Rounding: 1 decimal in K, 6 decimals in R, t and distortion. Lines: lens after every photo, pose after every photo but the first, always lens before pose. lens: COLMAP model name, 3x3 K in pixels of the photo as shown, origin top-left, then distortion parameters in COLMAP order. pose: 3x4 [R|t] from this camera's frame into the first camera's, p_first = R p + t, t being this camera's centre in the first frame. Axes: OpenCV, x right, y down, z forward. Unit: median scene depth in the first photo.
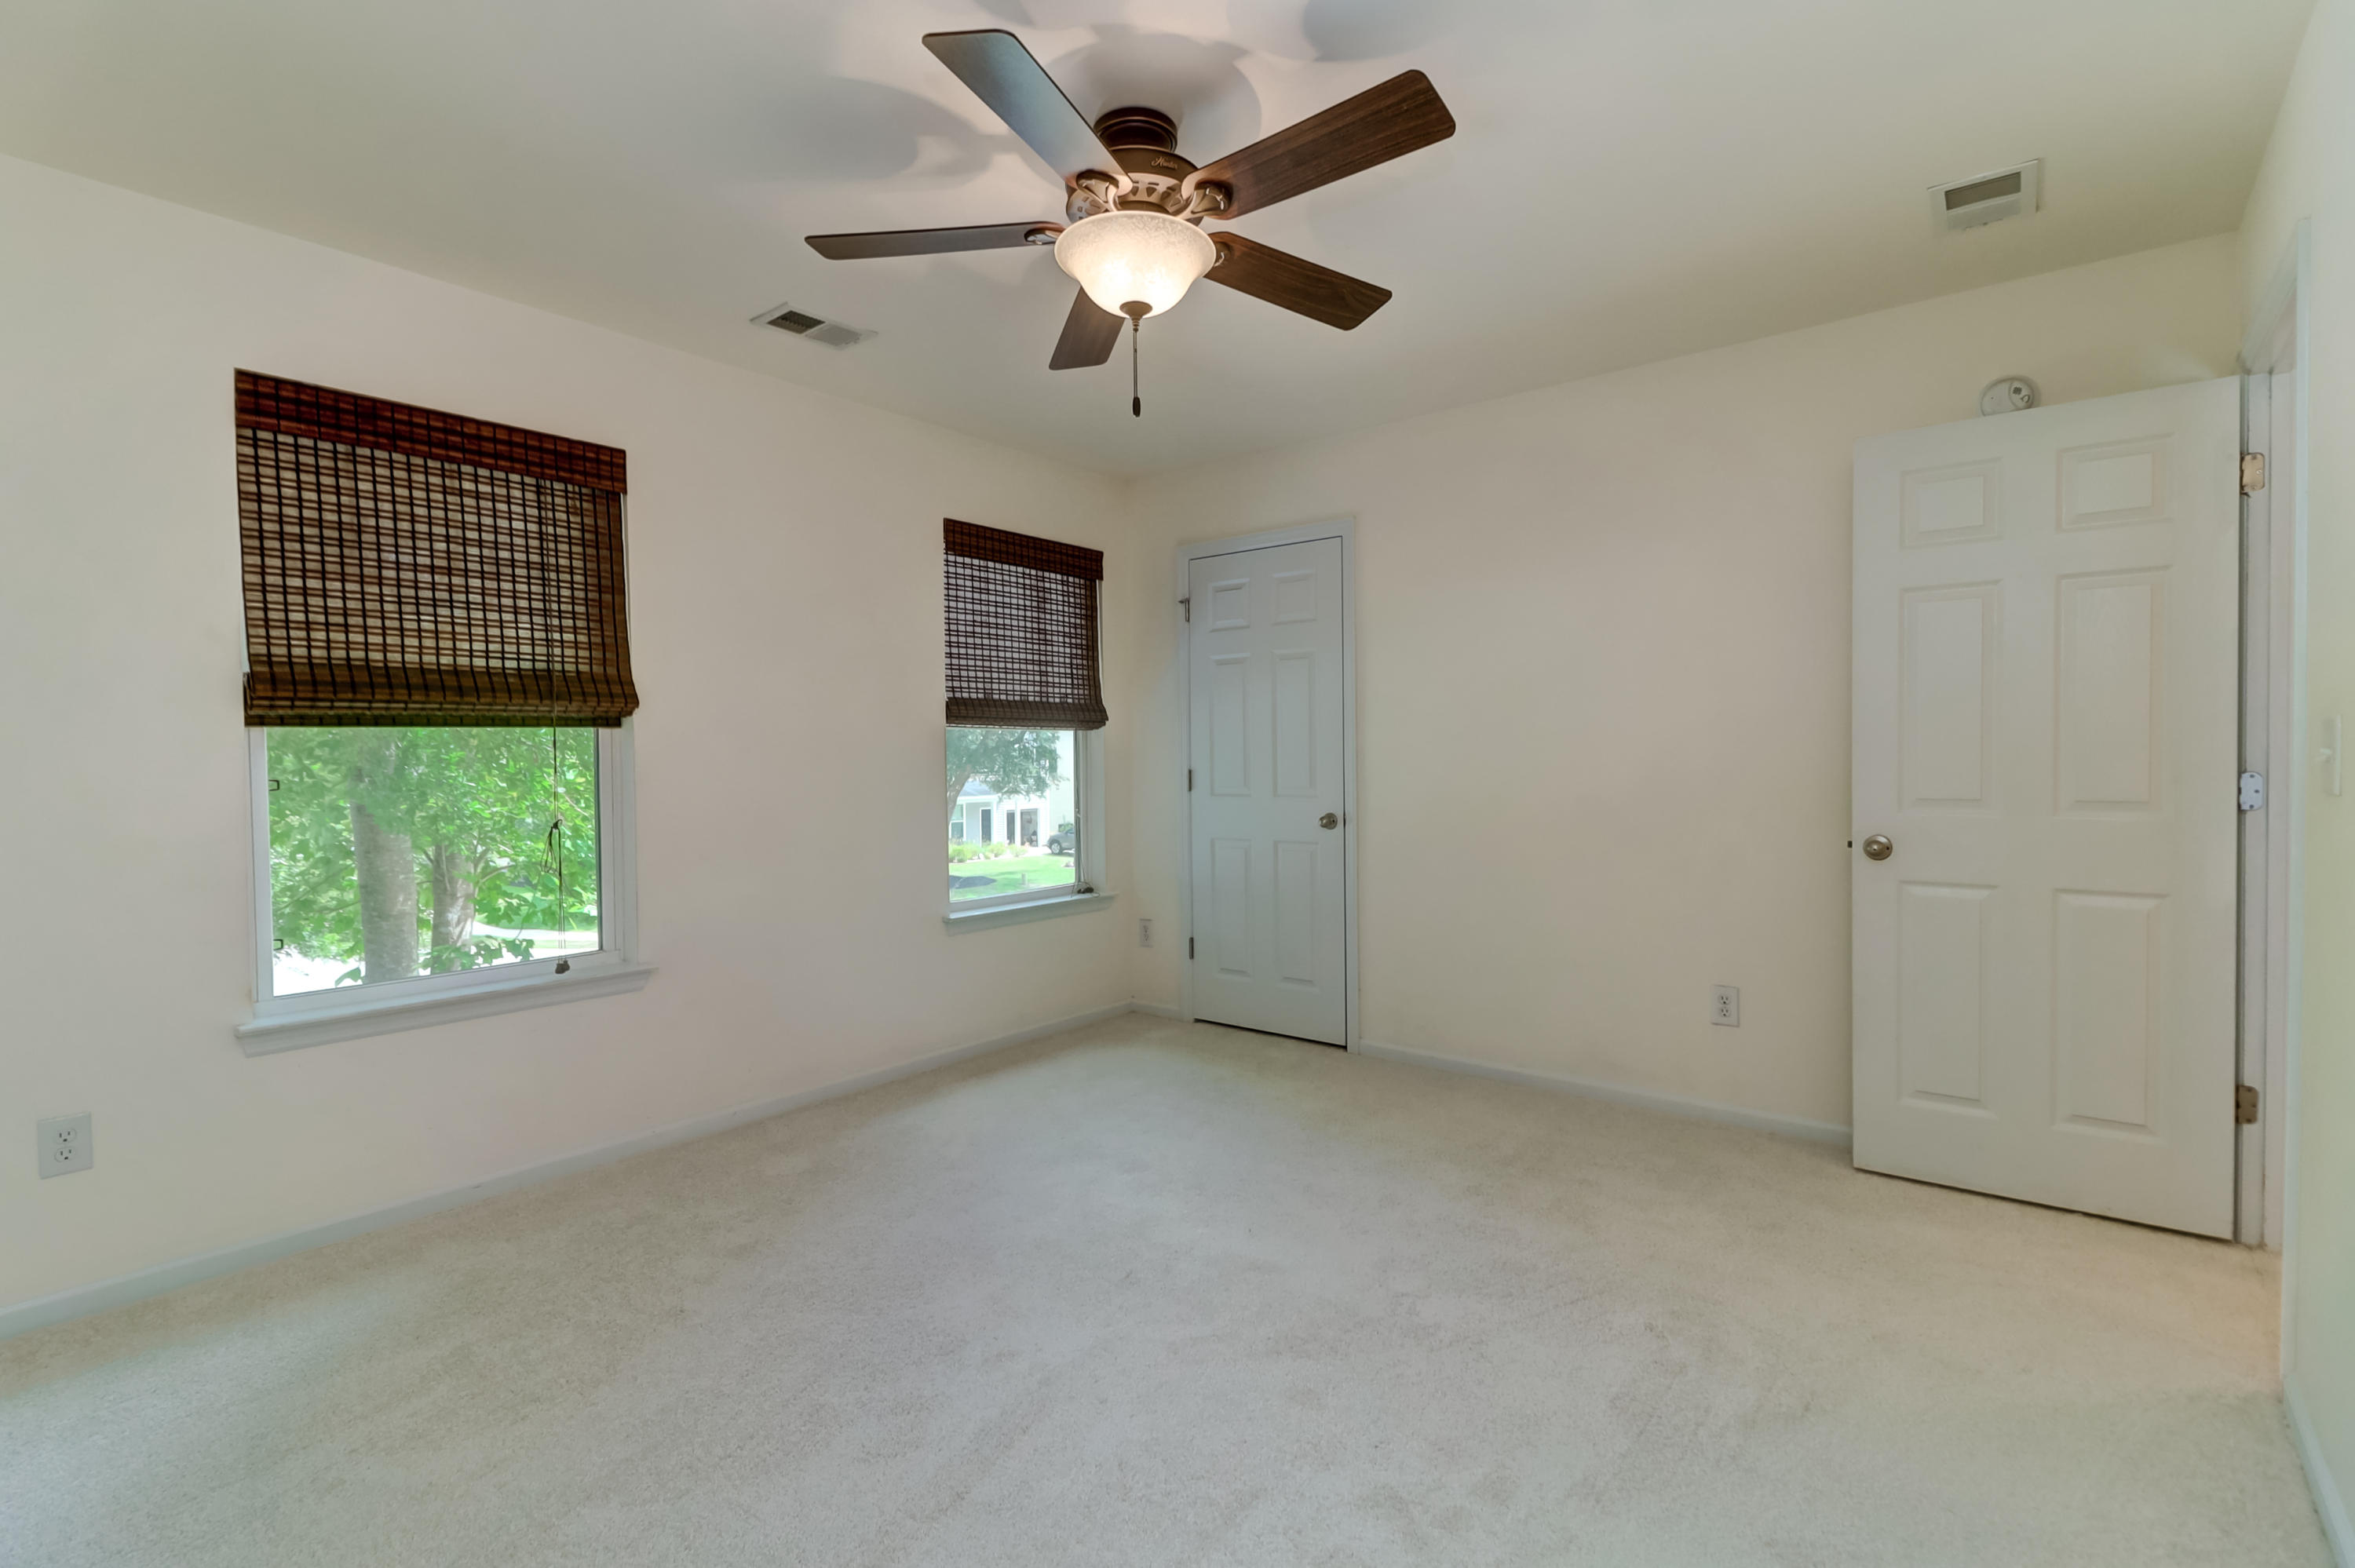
lens RADIAL K [[1059.6, 0, 1179.9], [0, 1059.6, 786.8], [0, 0, 1]] dist [0.022561, -0.013149]
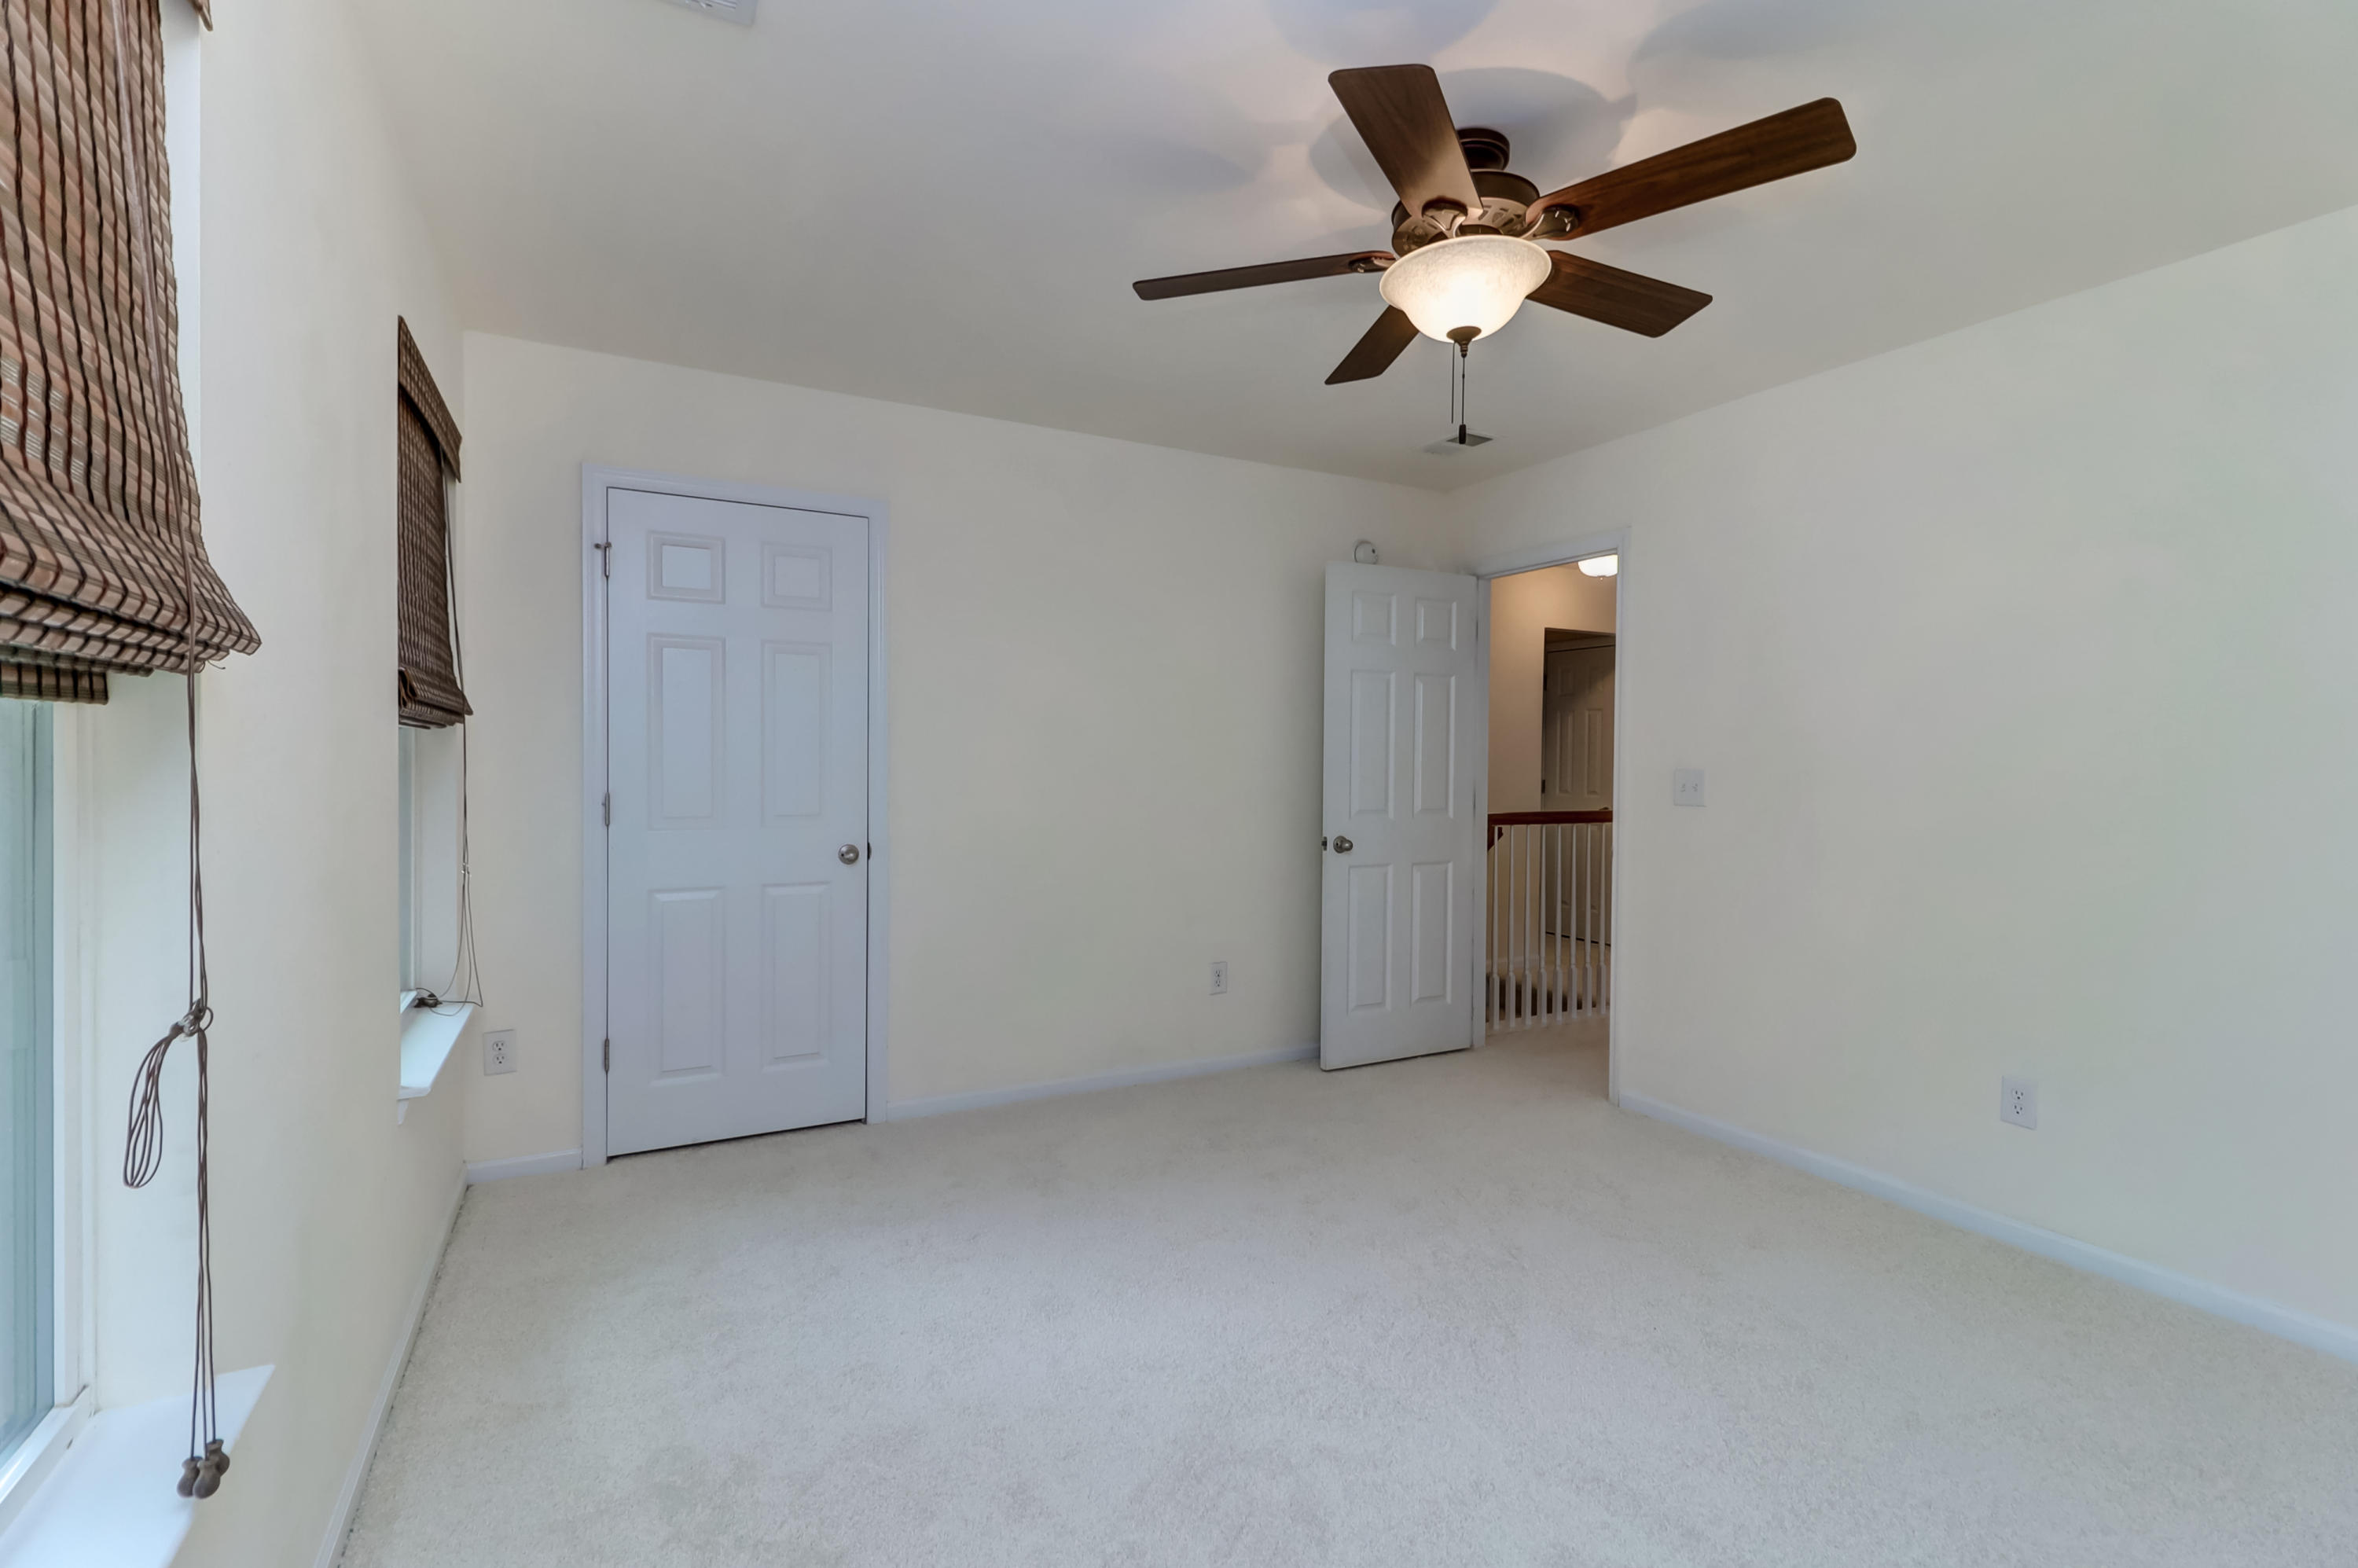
lens RADIAL K [[1061.1, 0, 1181.4], [0, 1061.1, 786.8], [0, 0, 1]] dist [0.022561, -0.013149]
pose [[0.395292, -0.007674, 0.918524, -0.741029], [0.011134, 0.999932, 0.003563, -0.029139], [-0.918488, 0.008818, 0.395350, 0.606592]]
